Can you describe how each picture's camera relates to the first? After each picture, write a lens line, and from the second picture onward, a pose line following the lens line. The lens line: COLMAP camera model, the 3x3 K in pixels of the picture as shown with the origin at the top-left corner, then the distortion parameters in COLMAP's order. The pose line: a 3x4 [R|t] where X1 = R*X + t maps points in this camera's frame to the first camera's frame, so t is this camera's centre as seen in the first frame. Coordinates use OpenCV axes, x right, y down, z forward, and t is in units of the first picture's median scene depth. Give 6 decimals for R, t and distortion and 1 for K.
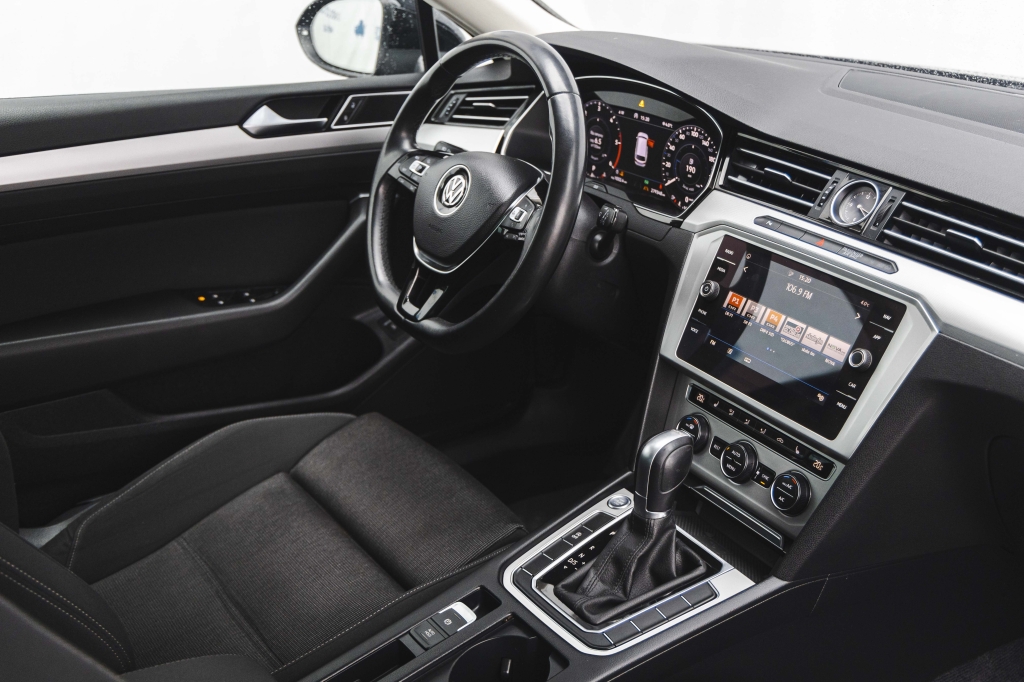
lens RADIAL K [[1162.5, 0, 554.6], [0, 1162.5, 343.8], [0, 0, 1]] dist [0.013967, 0.000000]
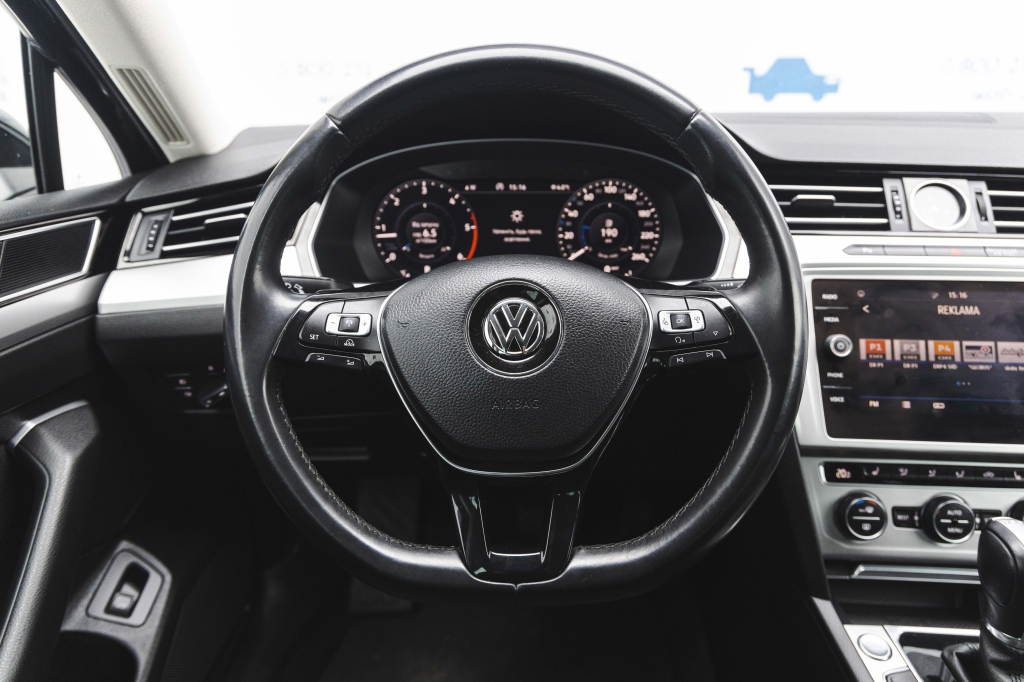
lens RADIAL K [[694.9, 0, 510.8], [0, 694.9, 344.3], [0, 0, 1]] dist [0.016019, -0.004429]
pose [[0.590913, -0.294056, 0.751235, -0.362298], [0.318825, 0.940519, 0.117363, -0.174572], [-0.741062, 0.170161, 0.649517, 0.830469]]
